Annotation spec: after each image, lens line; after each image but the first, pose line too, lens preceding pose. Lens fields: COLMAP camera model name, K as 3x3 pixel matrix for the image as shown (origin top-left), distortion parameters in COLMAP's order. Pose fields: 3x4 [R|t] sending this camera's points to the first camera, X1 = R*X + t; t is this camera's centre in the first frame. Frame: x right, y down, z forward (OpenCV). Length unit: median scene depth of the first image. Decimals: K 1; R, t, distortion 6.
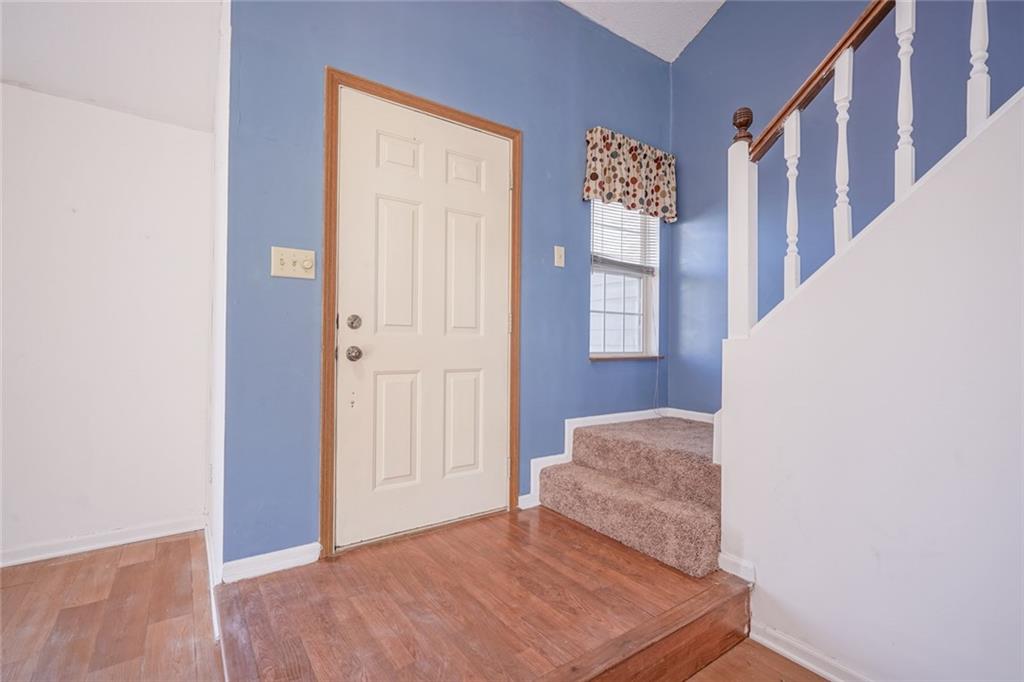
lens RADIAL K [[460.2, 0, 509.4], [0, 460.2, 342.9], [0, 0, 1]] dist [-0.004928, 0.002314]
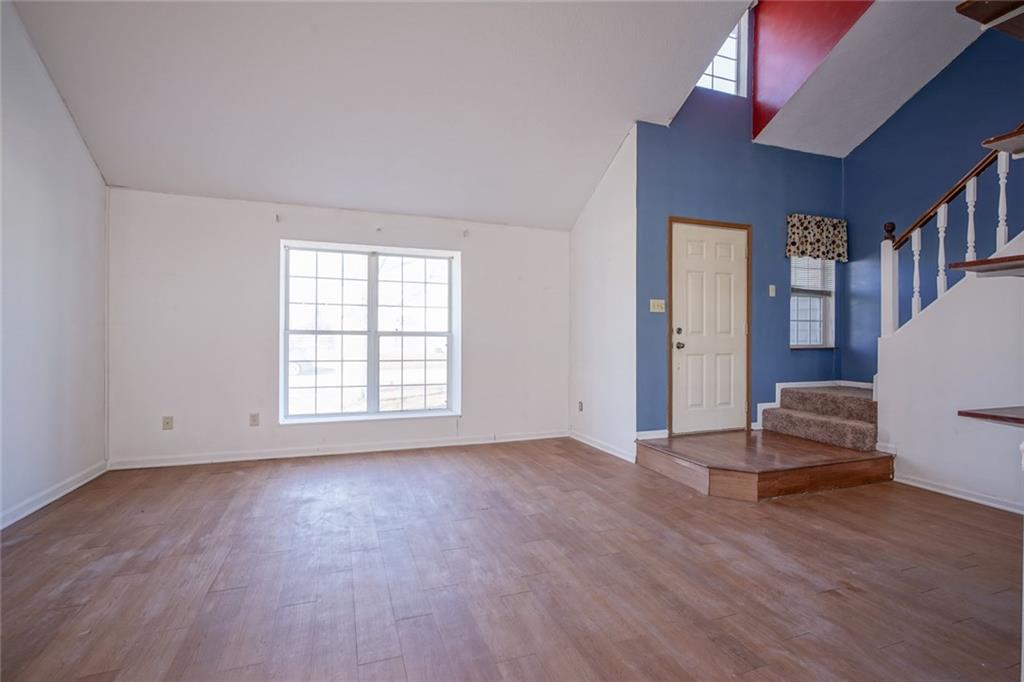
lens RADIAL K [[460.2, 0, 511.3], [0, 460.2, 341.1], [0, 0, 1]] dist [-0.004928, 0.002314]
pose [[0.965209, -0.006609, -0.261396, -0.517353], [0.008371, 0.999949, 0.005629, -0.016054], [0.261346, -0.007621, 0.965215, -1.255298]]
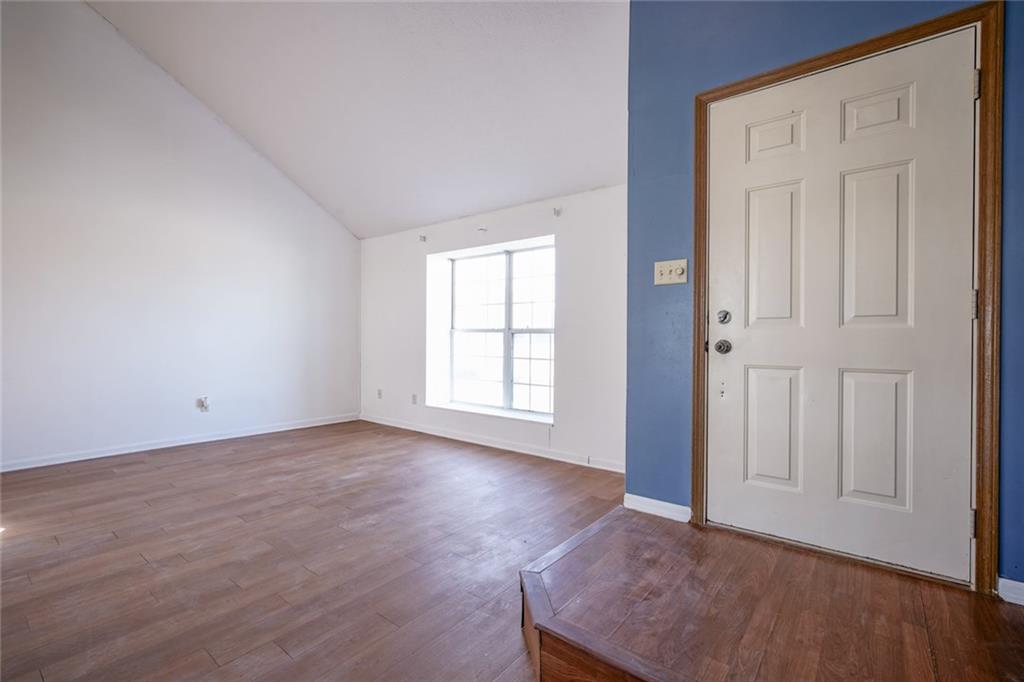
lens RADIAL K [[460.2, 0, 508.9], [0, 460.2, 344.5], [0, 0, 1]] dist [-0.004928, 0.002314]
pose [[0.279388, 0.004399, -0.960168, 0.531128], [0.000573, 0.999989, 0.004749, 0.012374], [0.960178, -0.001877, 0.279382, 0.216097]]
